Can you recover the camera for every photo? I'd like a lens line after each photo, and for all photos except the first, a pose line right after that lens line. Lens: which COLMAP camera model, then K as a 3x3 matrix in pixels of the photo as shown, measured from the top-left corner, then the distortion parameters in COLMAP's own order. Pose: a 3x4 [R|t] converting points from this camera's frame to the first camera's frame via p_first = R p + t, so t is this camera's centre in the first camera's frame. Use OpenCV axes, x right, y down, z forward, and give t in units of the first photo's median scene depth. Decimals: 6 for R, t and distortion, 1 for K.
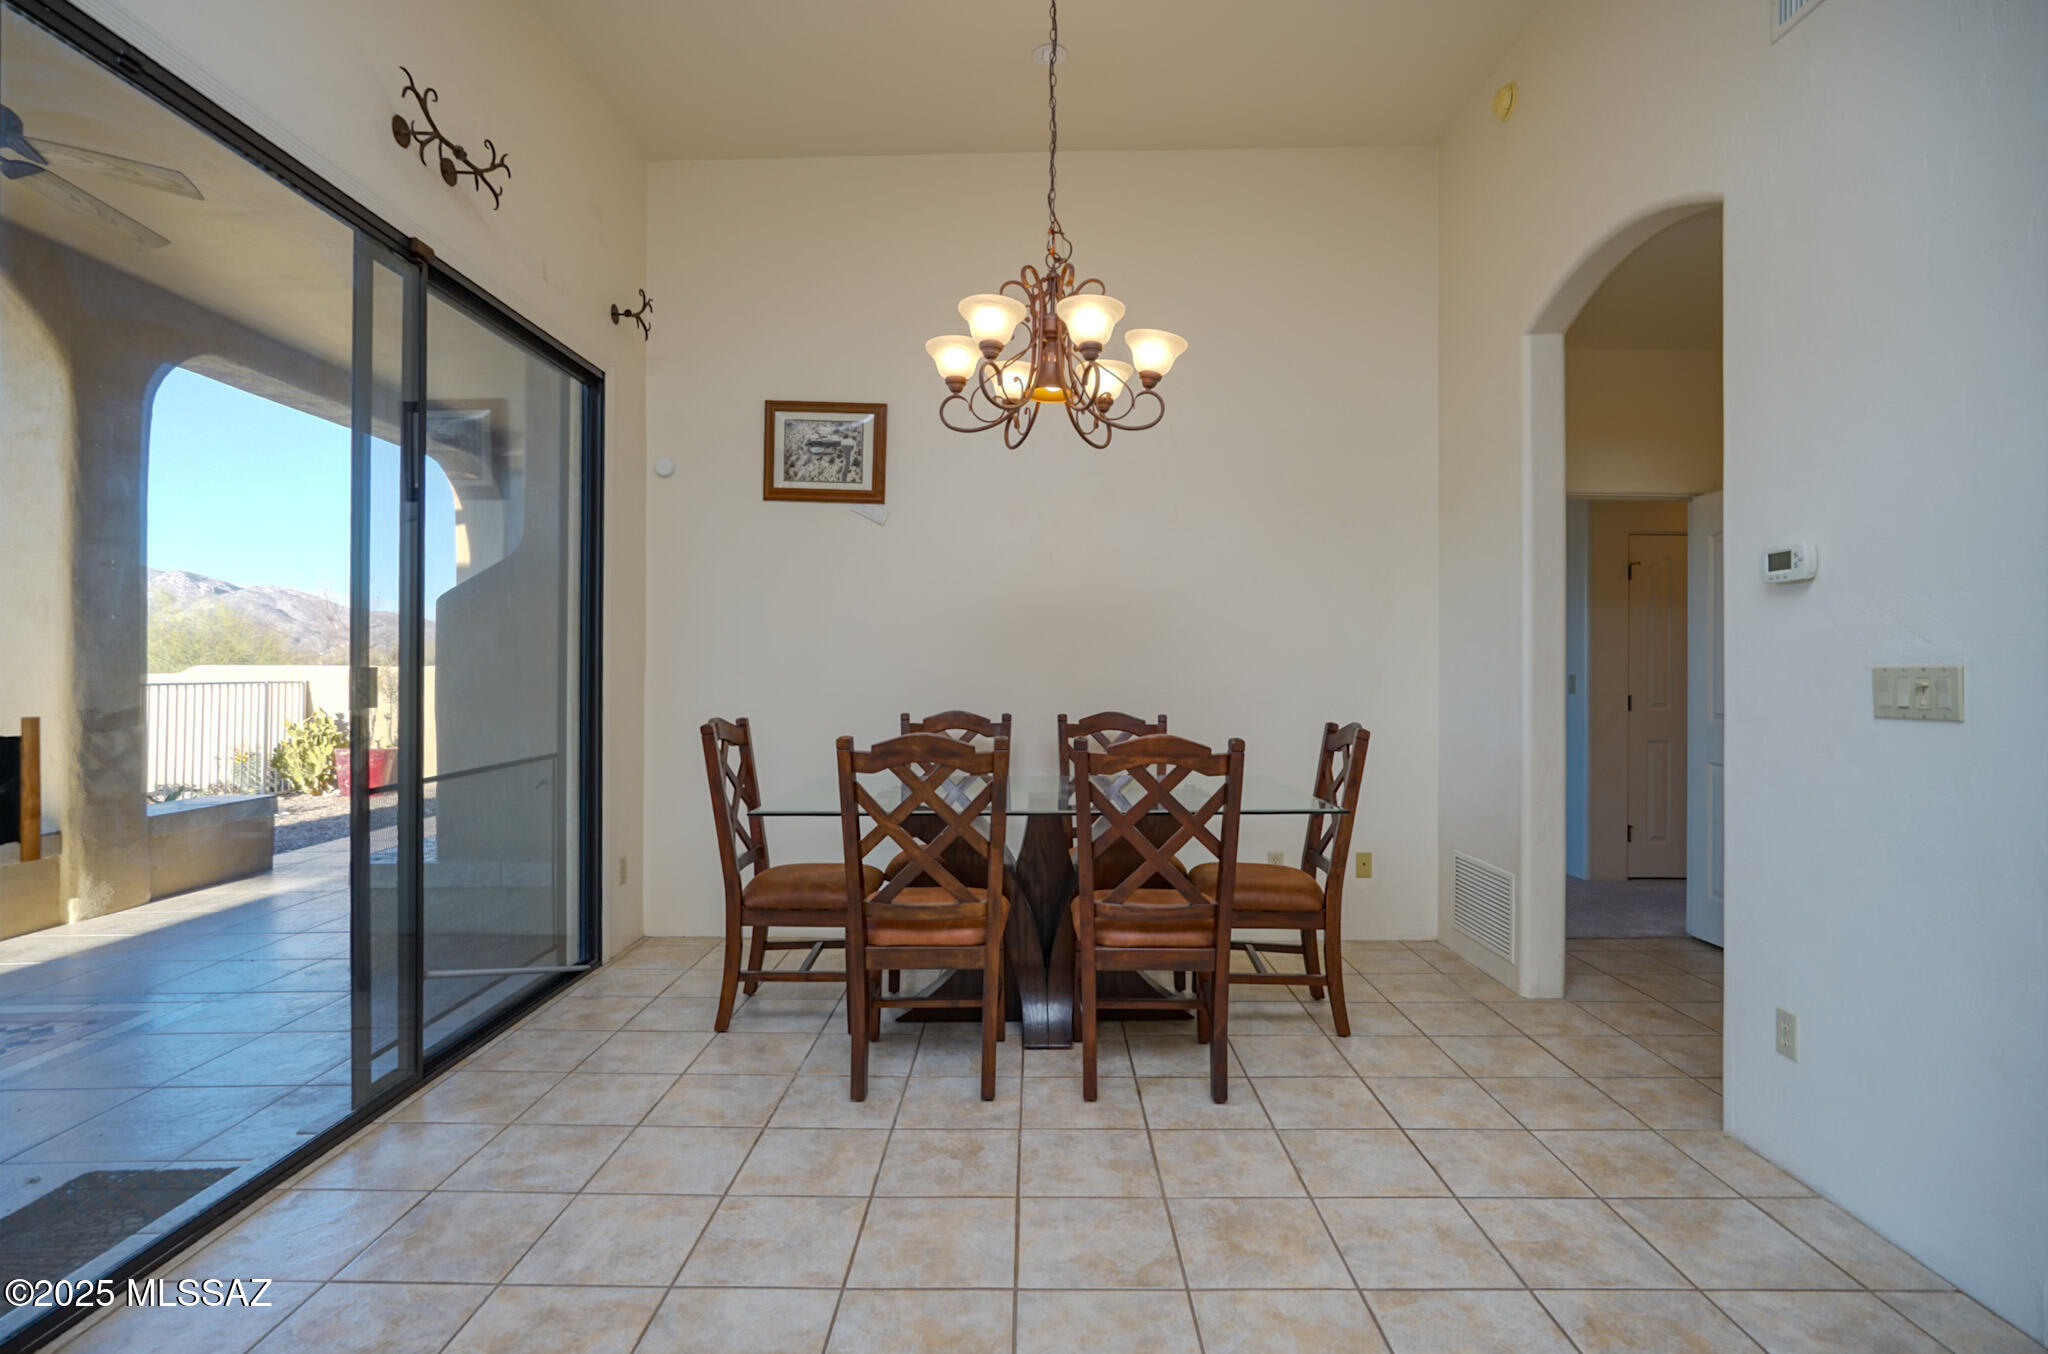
lens RADIAL K [[979.3, 0, 1026.8], [0, 979.3, 671.2], [0, 0, 1]] dist [-0.004040, 0.000677]
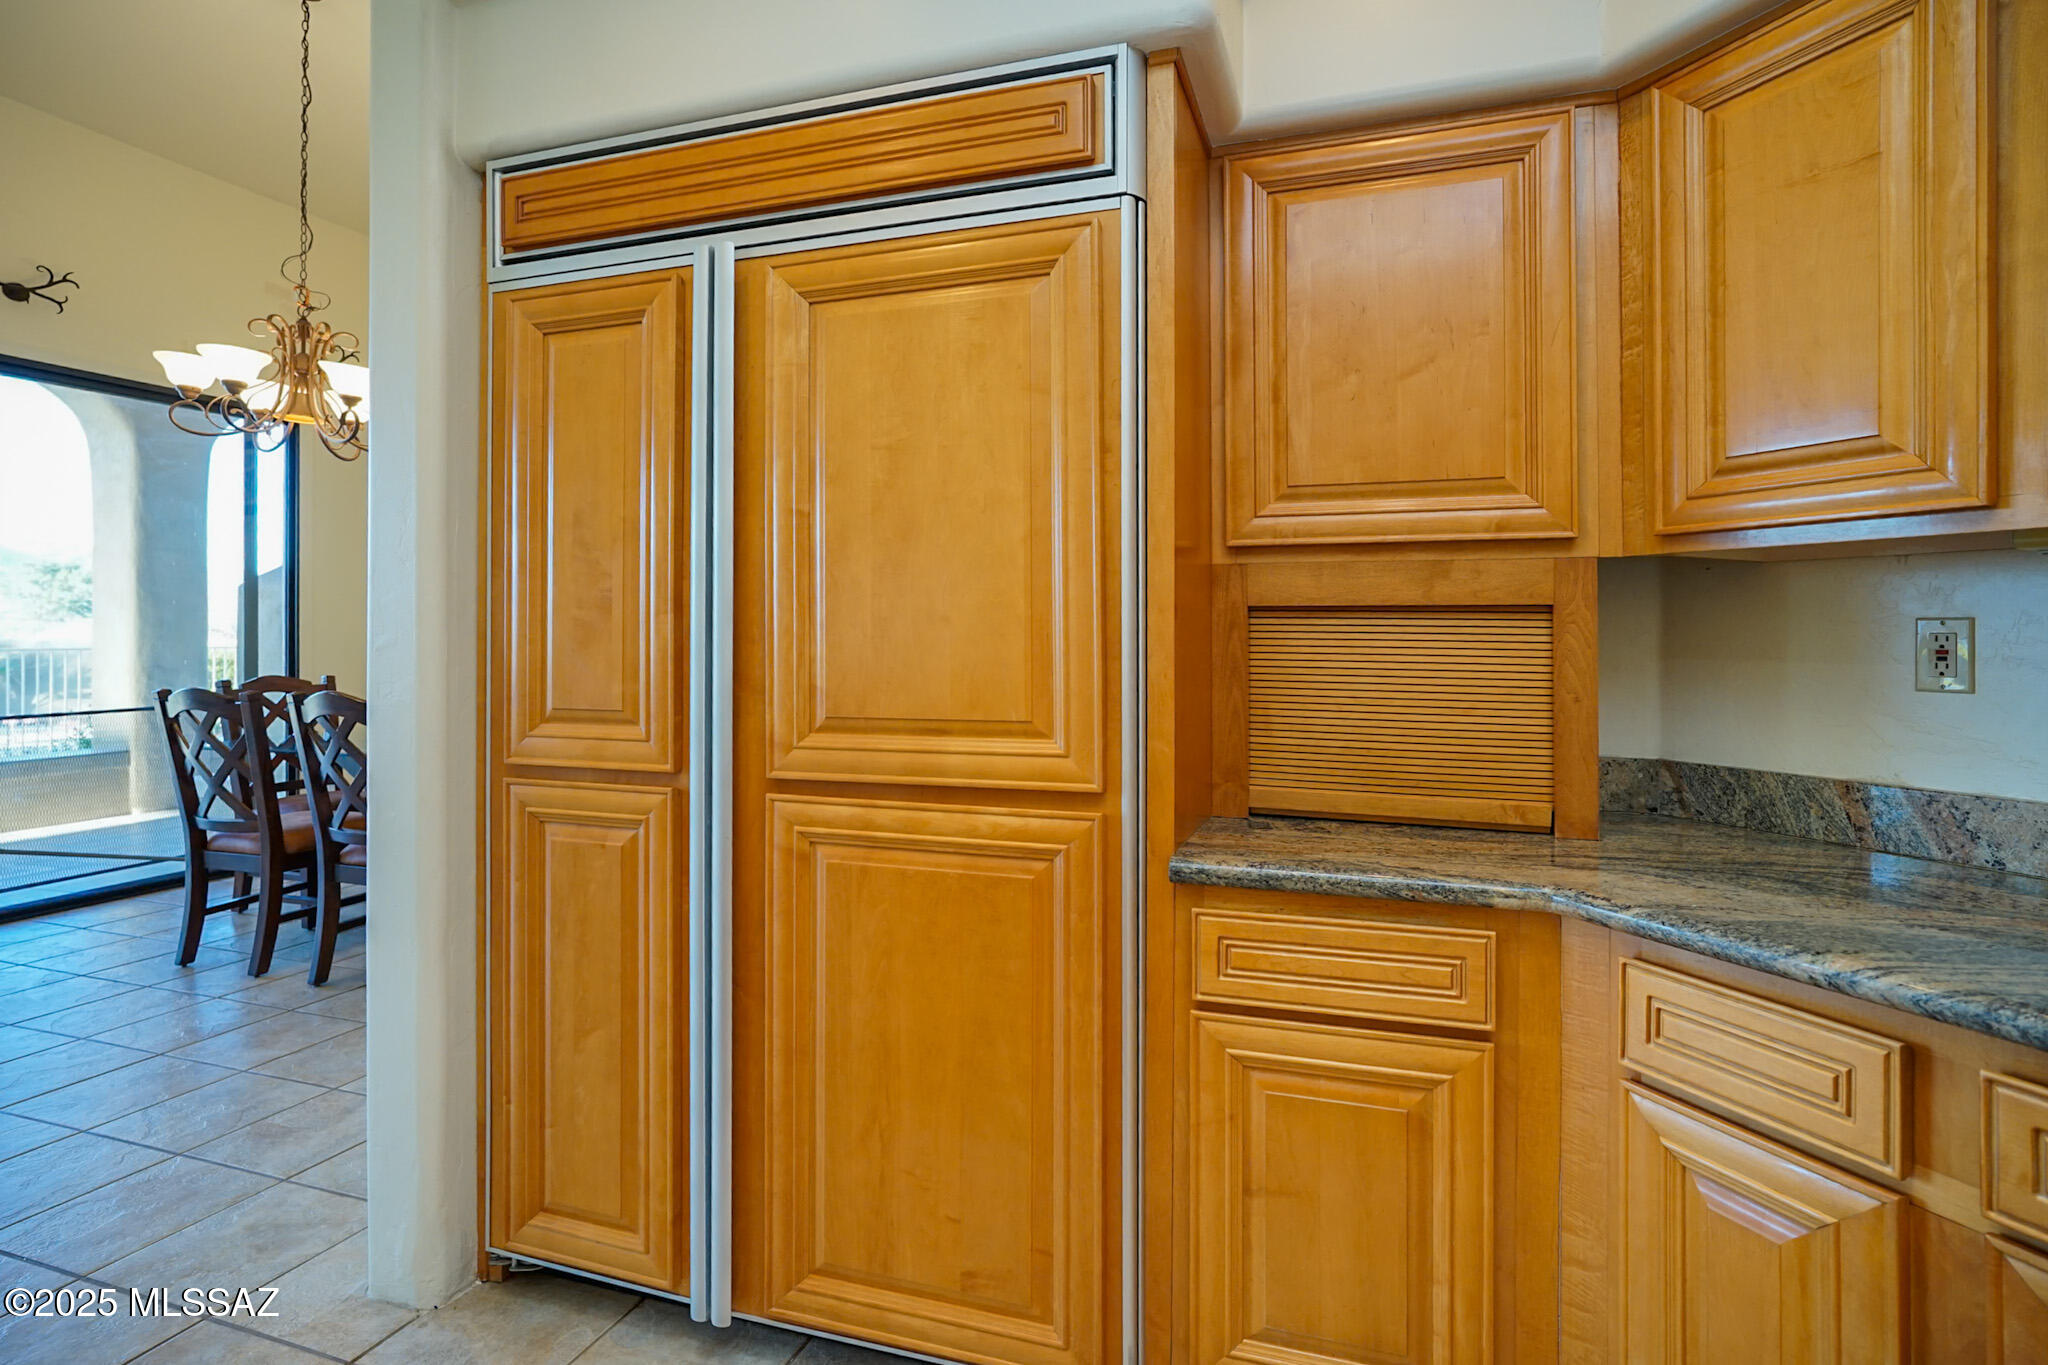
lens RADIAL K [[904.9, 0, 1085.5], [0, 904.9, 636.2], [0, 0, 1]] dist [-0.016216, 0.005683]
pose [[0.965990, -0.003398, -0.258557, 0.952177], [0.003373, 0.999994, -0.000542, -0.000910], [0.258558, -0.000349, 0.965996, 0.106207]]
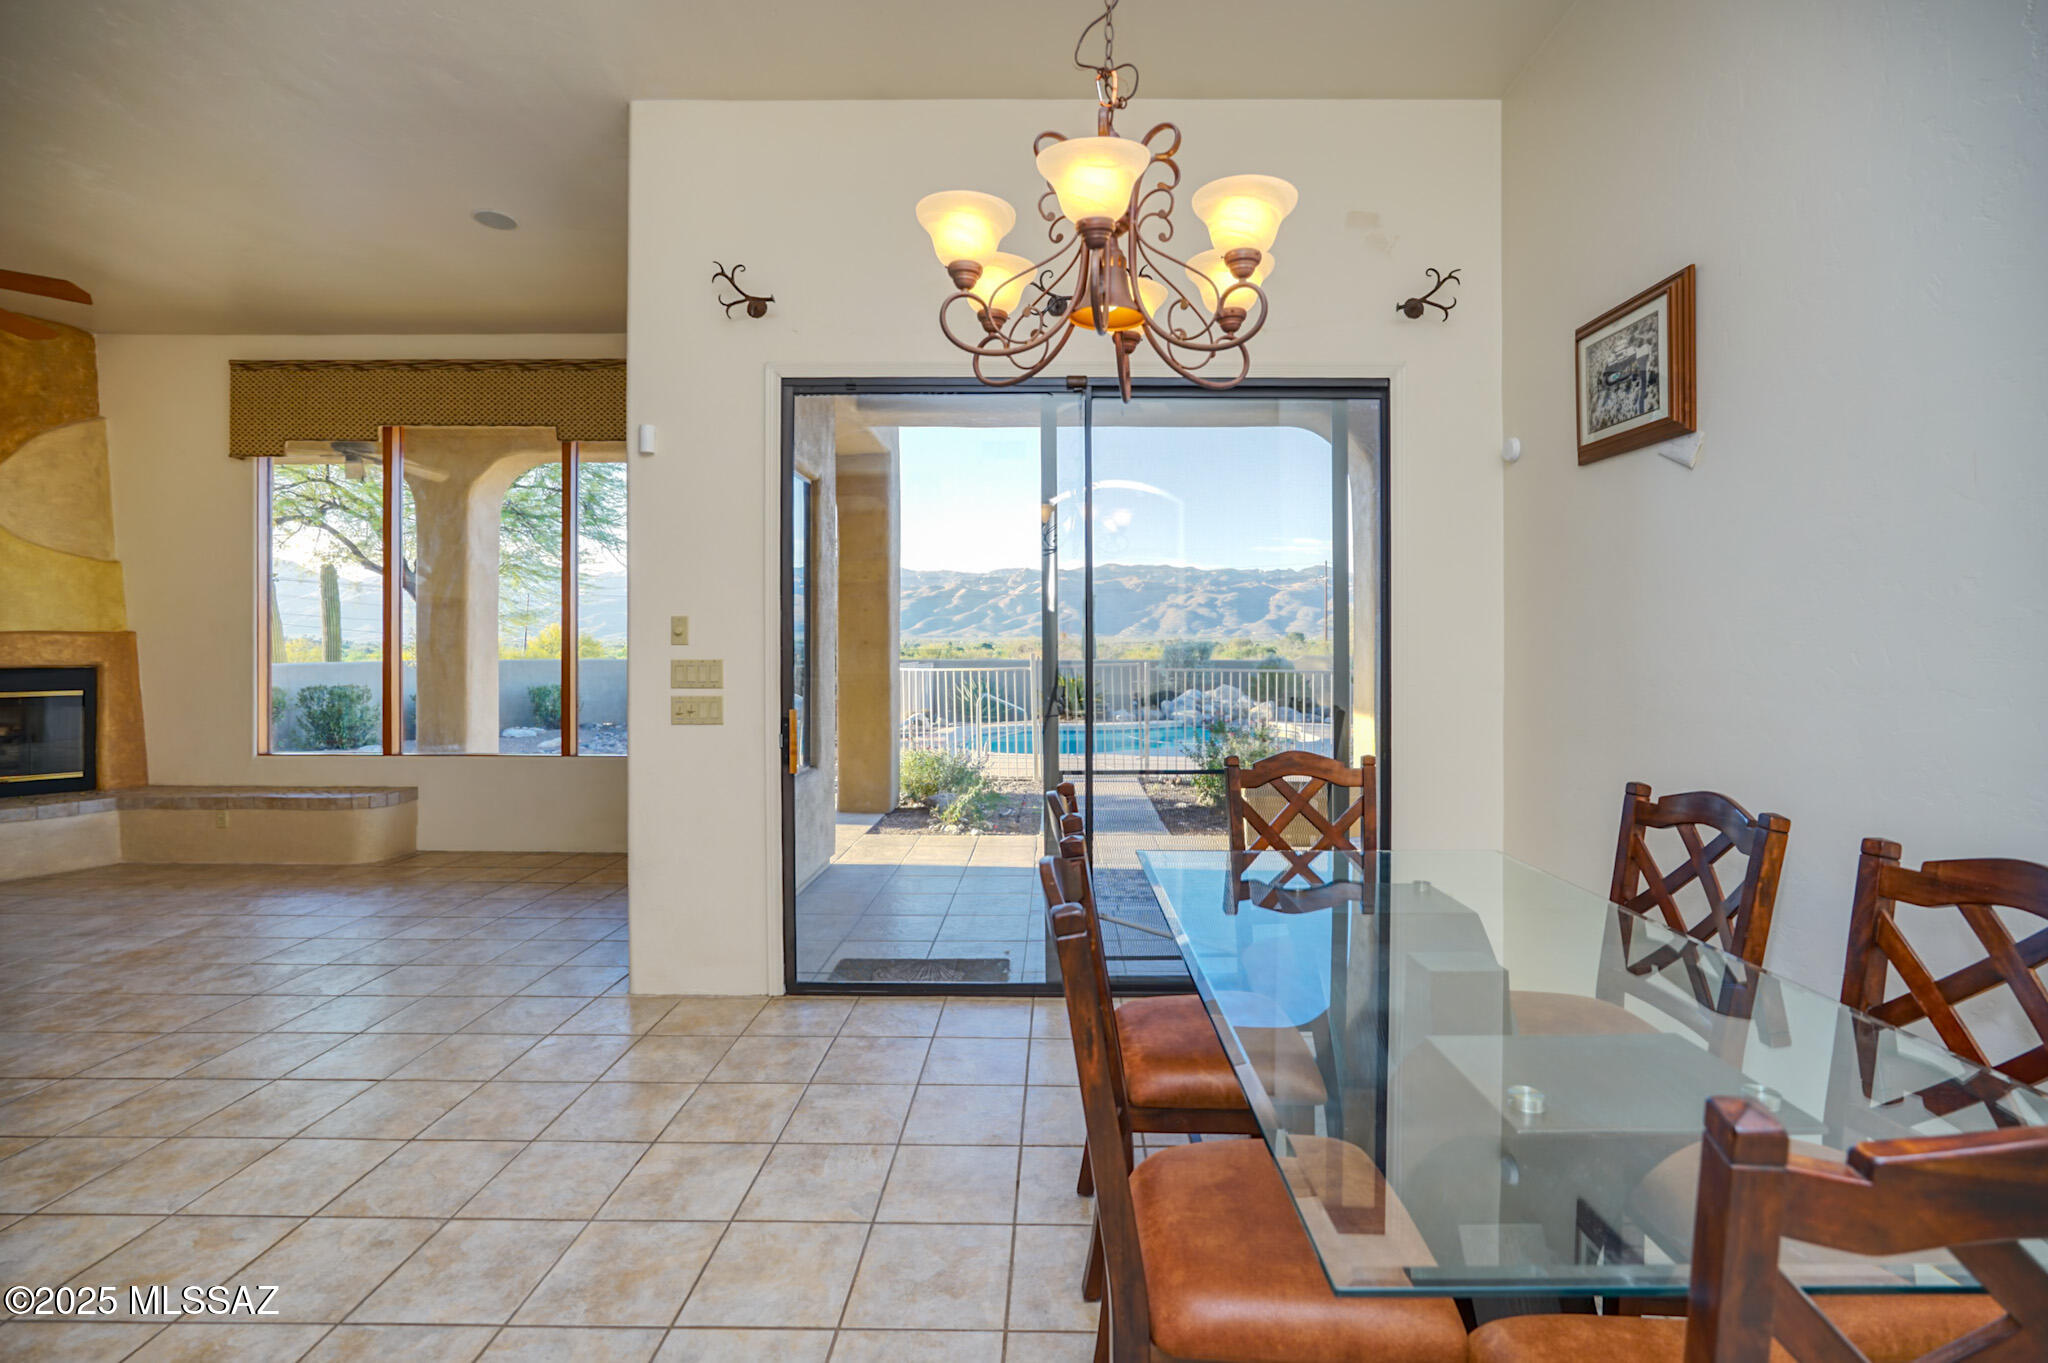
lens RADIAL K [[904.9, 0, 1051.8], [0, 904.9, 647.1], [0, 0, 1]] dist [-0.016216, 0.005683]
pose [[-0.002566, -0.002704, -0.999993, 0.467017], [-0.002572, 0.999993, -0.002698, -0.041834], [0.999993, 0.002565, -0.002573, 0.699833]]
